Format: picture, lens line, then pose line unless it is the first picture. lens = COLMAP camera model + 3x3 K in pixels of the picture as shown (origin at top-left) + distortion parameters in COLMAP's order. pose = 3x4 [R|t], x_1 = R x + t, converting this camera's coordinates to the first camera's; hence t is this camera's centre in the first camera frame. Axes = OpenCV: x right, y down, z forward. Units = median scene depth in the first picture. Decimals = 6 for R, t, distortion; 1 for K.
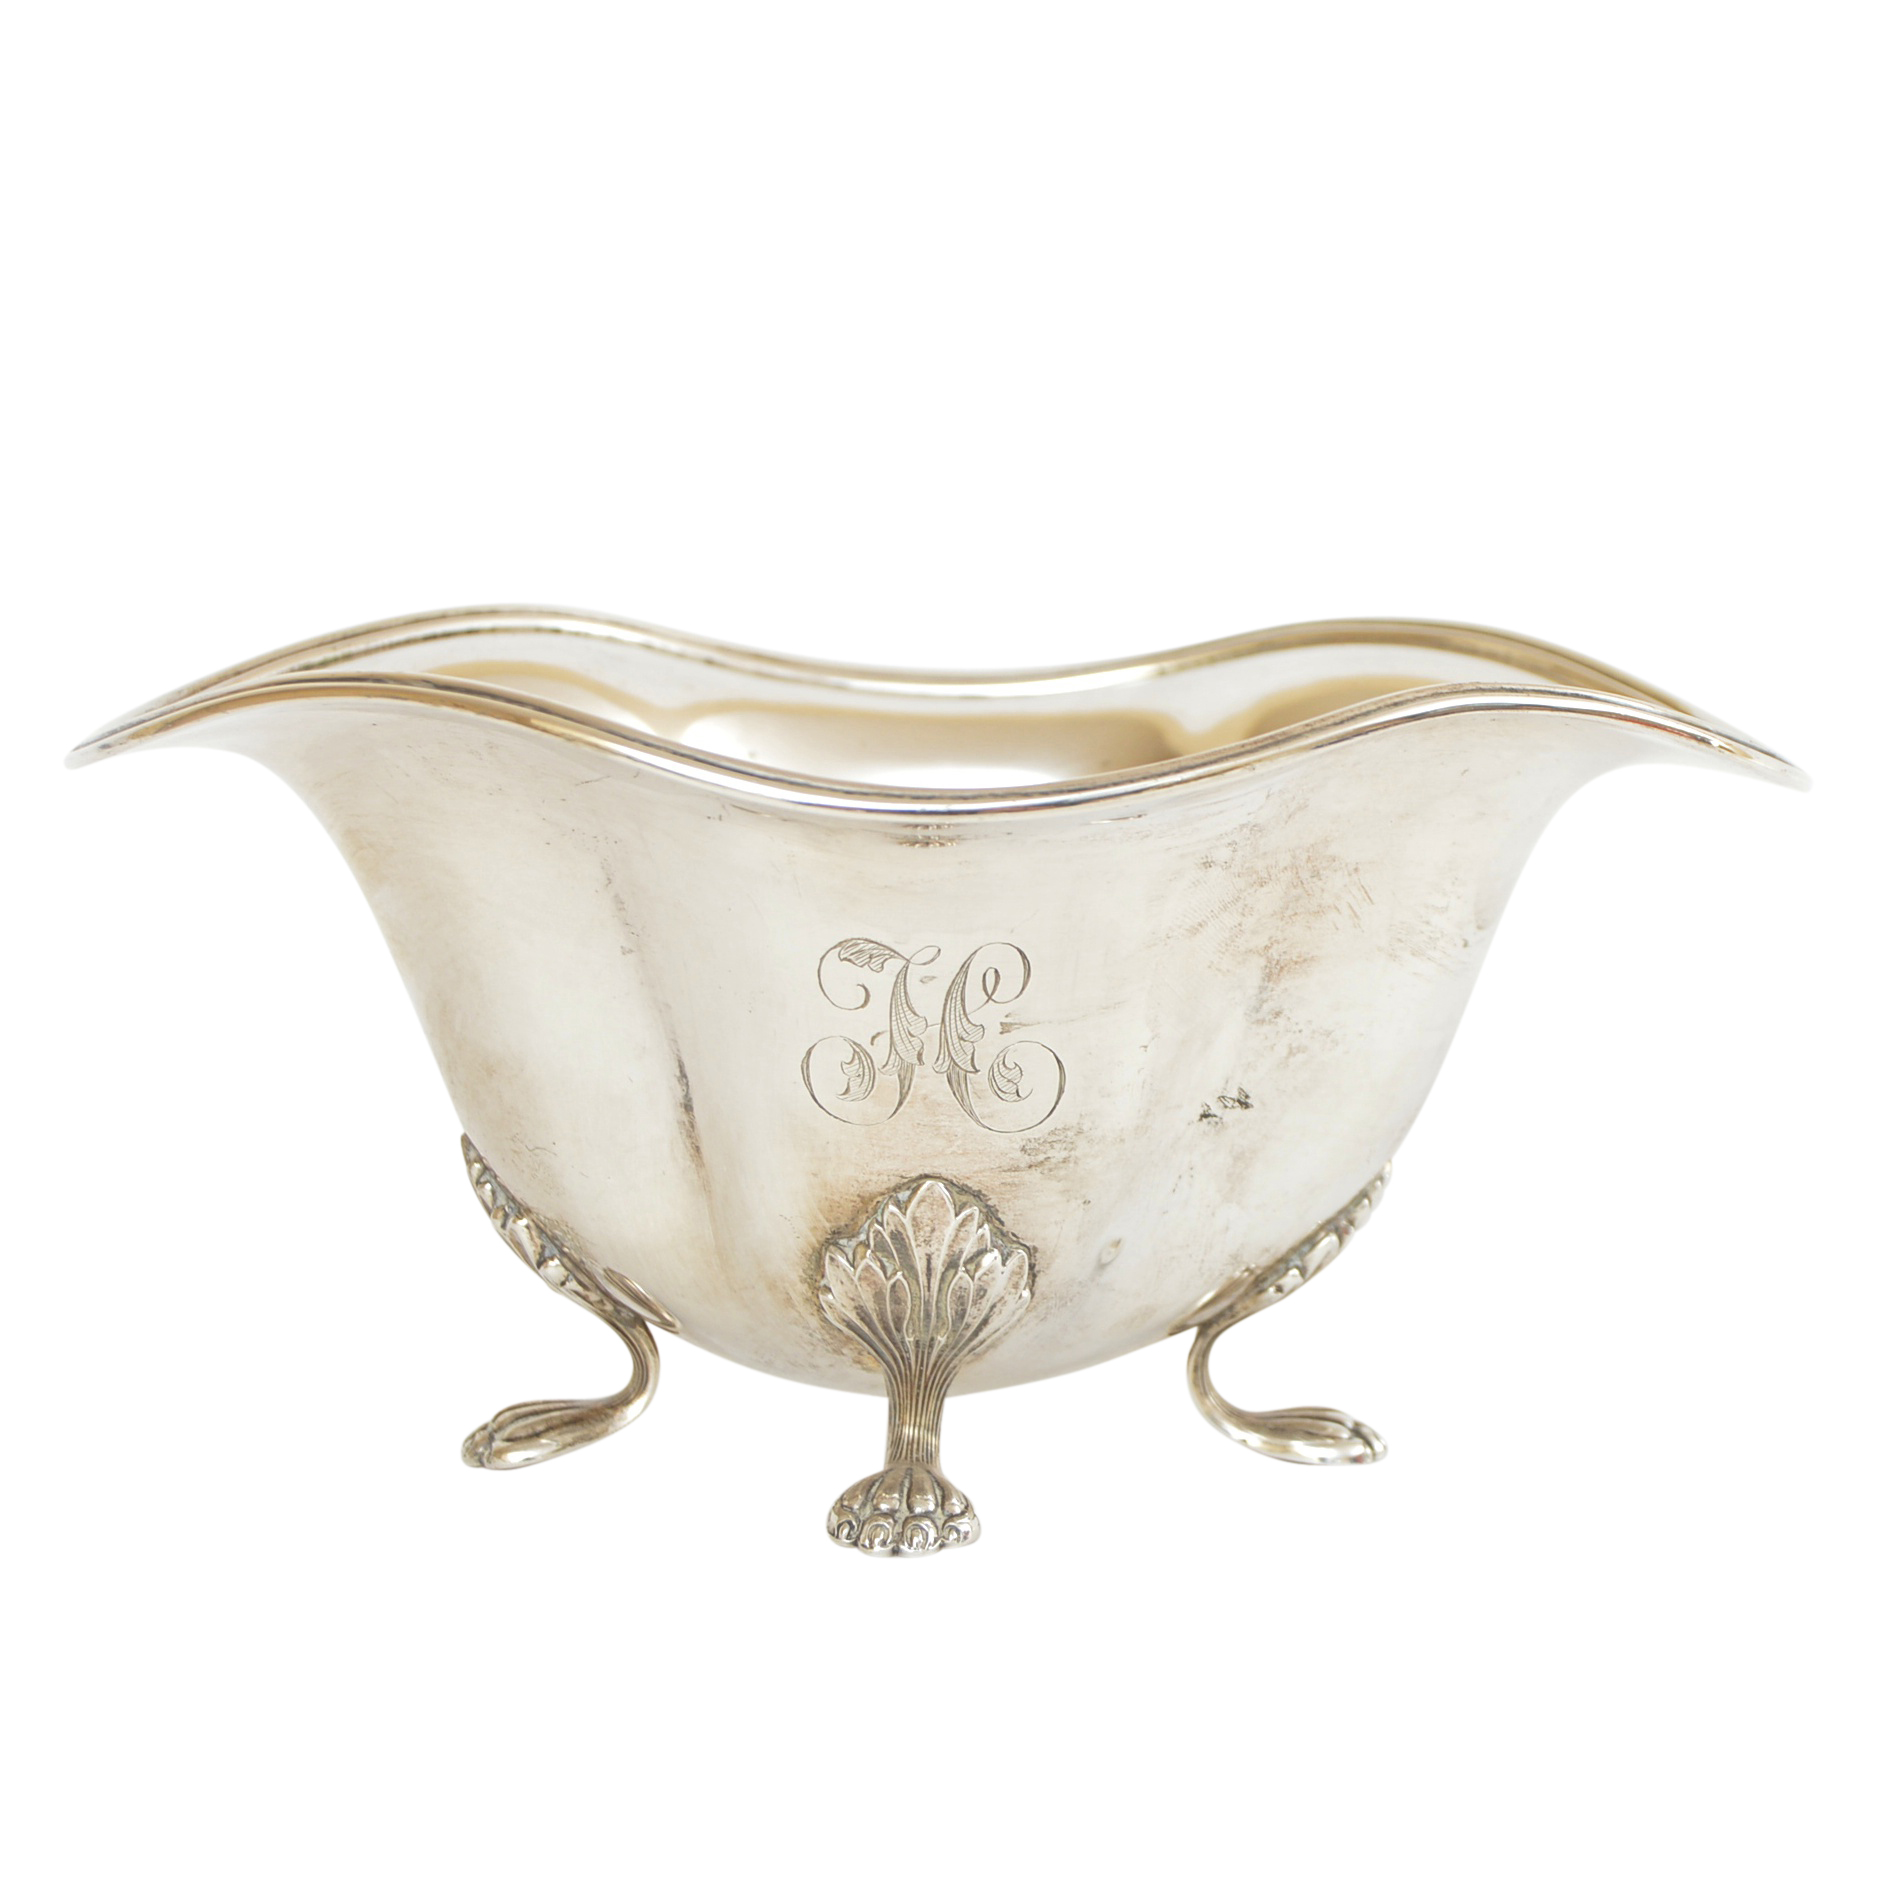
lens RADIAL K [[4780.2, 0, 955.2], [0, 4780.2, 941.5], [0, 0, 1]] dist [0.051123, 0.000000]
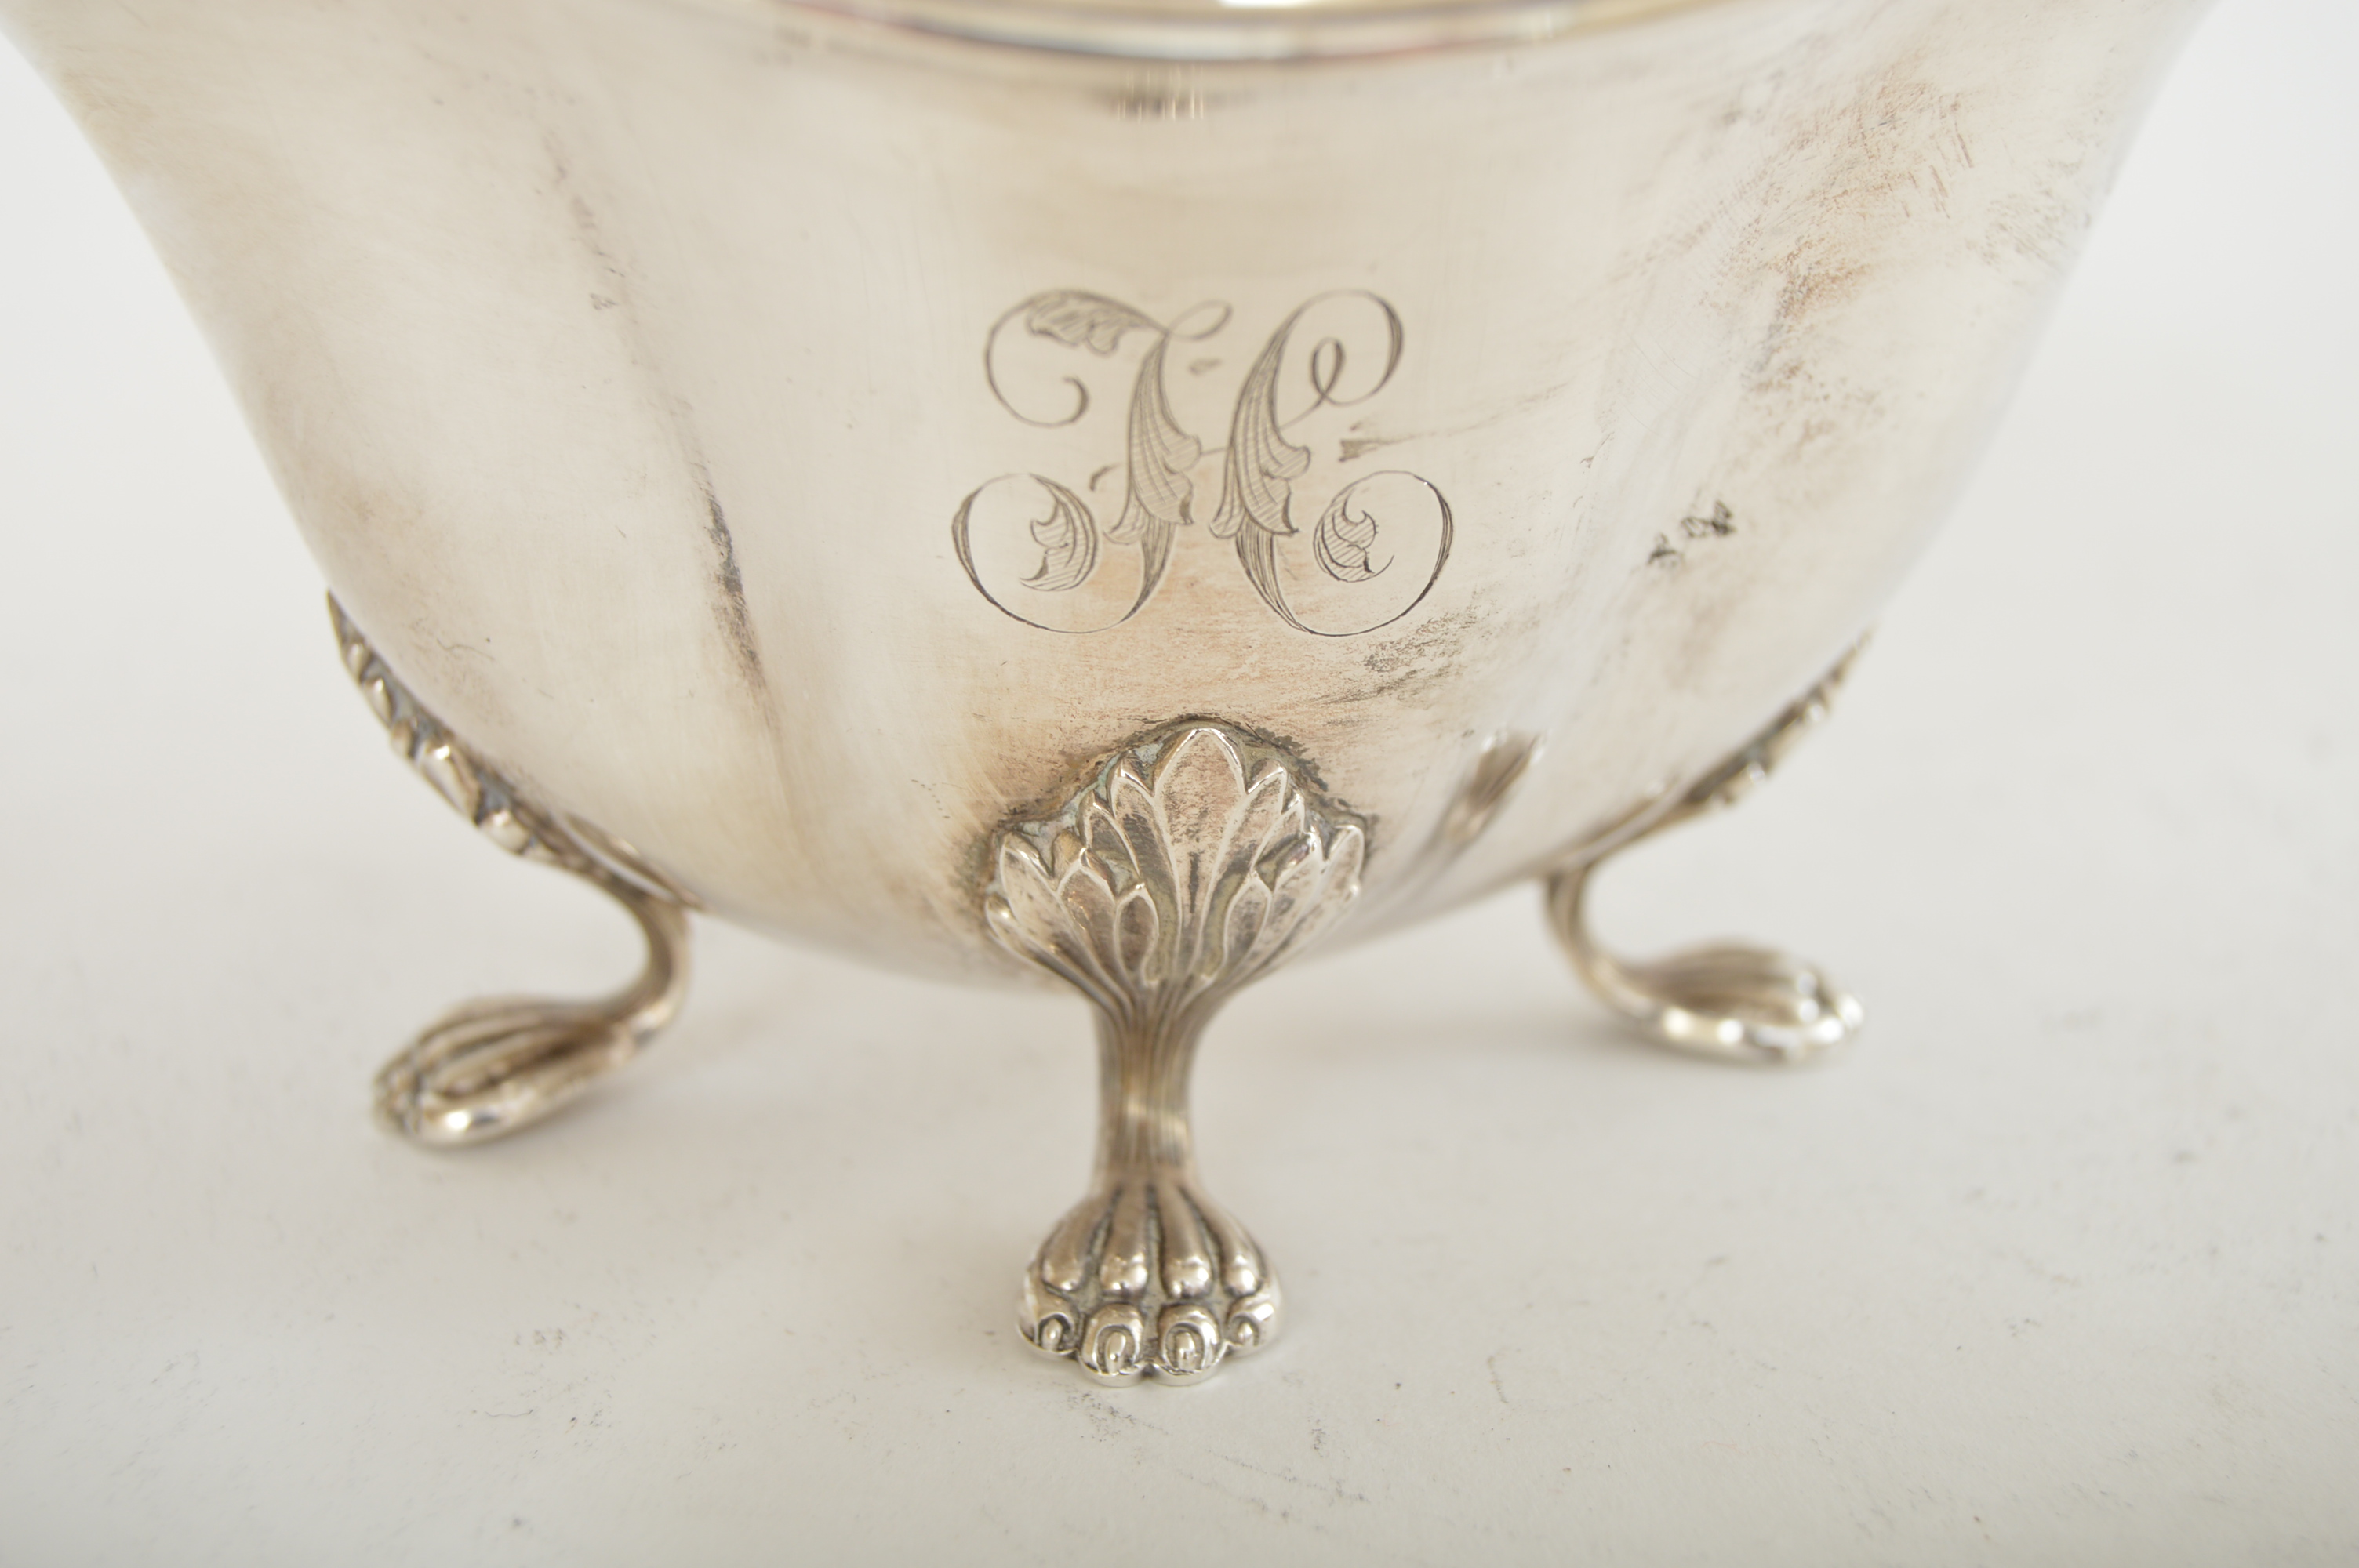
lens RADIAL K [[3574.3, 0, 1122.8], [0, 3574.3, 775.9], [0, 0, 1]] dist [-0.035592, 0.000000]
pose [[0.996444, -0.041383, 0.073401, -0.042658], [0.024208, 0.974964, 0.221041, -0.032682], [-0.080711, -0.218478, 0.972498, 0.602747]]
